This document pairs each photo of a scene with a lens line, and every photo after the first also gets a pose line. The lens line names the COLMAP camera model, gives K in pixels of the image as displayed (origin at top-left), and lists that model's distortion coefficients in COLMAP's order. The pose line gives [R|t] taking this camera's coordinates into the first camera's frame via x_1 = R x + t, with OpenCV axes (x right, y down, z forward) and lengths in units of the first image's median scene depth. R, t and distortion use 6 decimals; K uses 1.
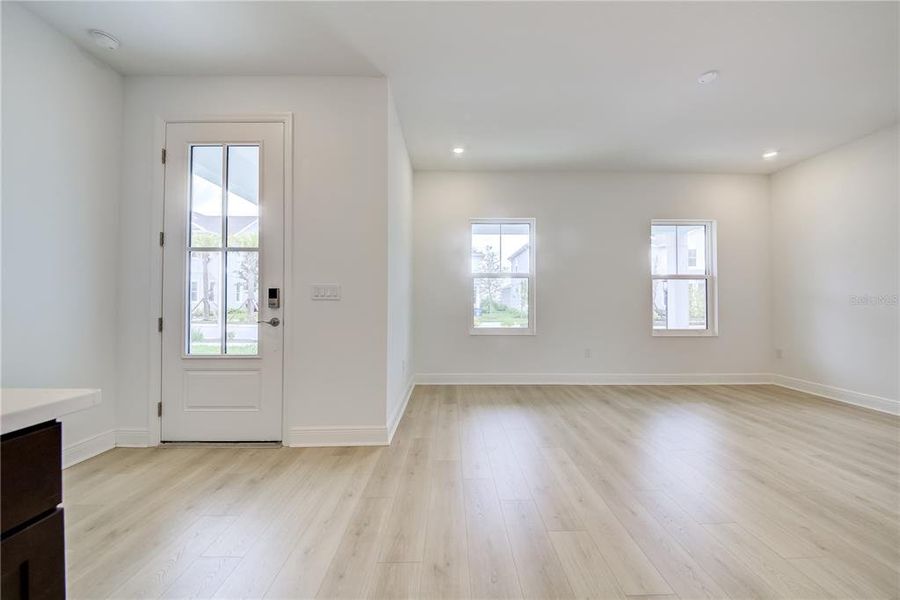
lens RADIAL K [[315.6, 0, 455.0], [0, 315.6, 298.8], [0, 0, 1]] dist [0.023423, -0.013406]
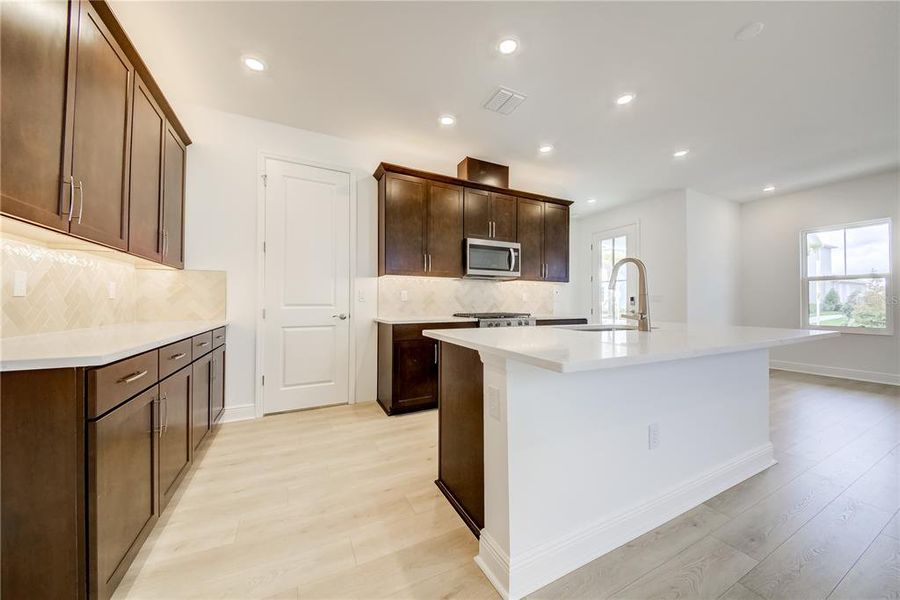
lens RADIAL K [[315.6, 0, 455.0], [0, 315.6, 298.8], [0, 0, 1]] dist [0.023423, -0.013406]
pose [[0.434145, -0.013385, -0.900743, 0.545350], [0.011686, 0.999889, -0.009226, -0.006581], [0.900767, -0.006521, 0.434254, -0.668504]]
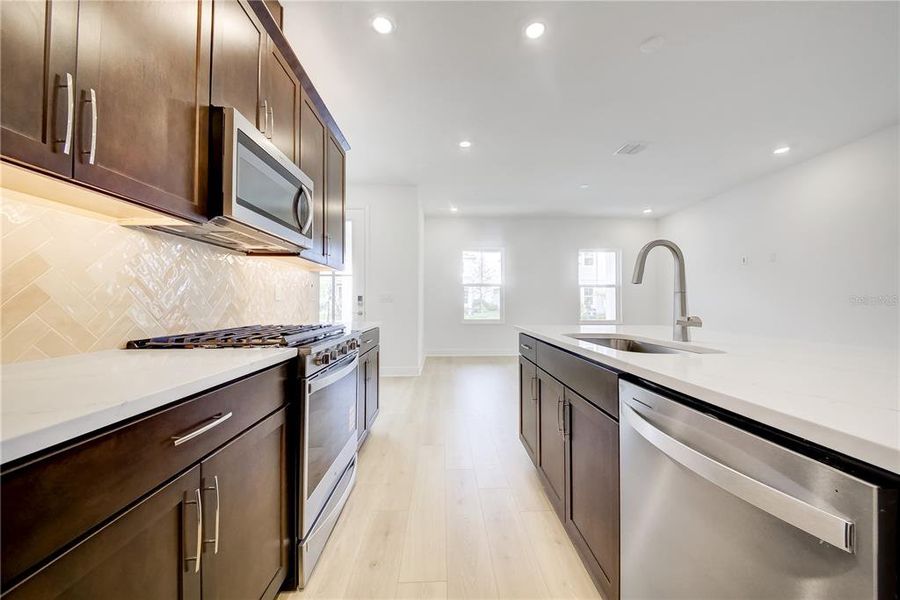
lens RADIAL K [[321.3, 0, 450.0], [0, 321.3, 300.0], [0, 0, 1]] dist [0.008955, 0.000004]
pose [[0.999973, 0.001148, 0.007229, -0.021068], [-0.001180, 0.999989, 0.004450, -0.009264], [-0.007224, -0.004458, 0.999964, -0.558375]]
